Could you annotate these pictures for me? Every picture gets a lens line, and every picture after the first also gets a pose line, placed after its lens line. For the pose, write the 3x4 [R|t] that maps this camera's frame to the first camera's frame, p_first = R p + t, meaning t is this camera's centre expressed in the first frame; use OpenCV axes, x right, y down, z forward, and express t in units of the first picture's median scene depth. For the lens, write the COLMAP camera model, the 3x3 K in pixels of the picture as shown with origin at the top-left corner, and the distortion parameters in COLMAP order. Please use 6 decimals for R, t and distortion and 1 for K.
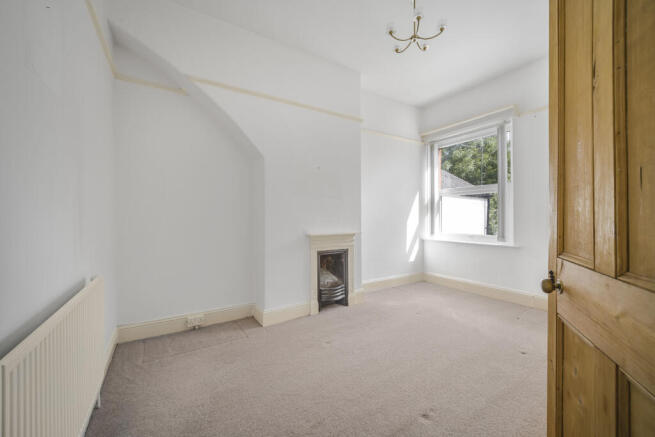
lens RADIAL K [[270.1, 0, 327.1], [0, 270.1, 217.7], [0, 0, 1]] dist [0.012805, 0.000135]
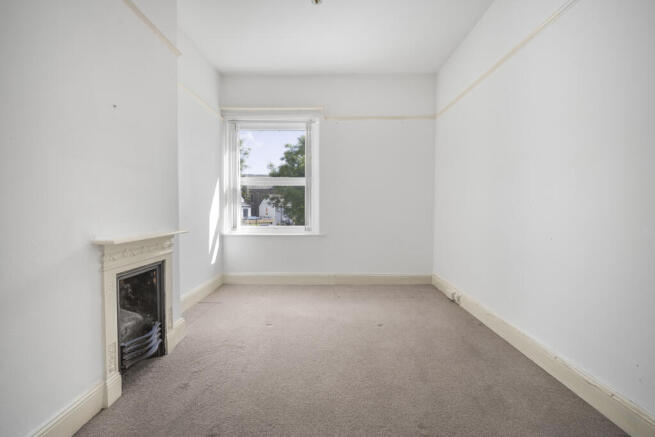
lens RADIAL K [[270.1, 0, 326.7], [0, 270.1, 217.8], [0, 0, 1]] dist [0.012805, 0.000135]
pose [[0.537112, -0.022479, 0.843211, -0.230552], [-0.000381, 0.999638, 0.026891, 0.004852], [-0.843511, -0.014765, 0.536909, 0.367223]]
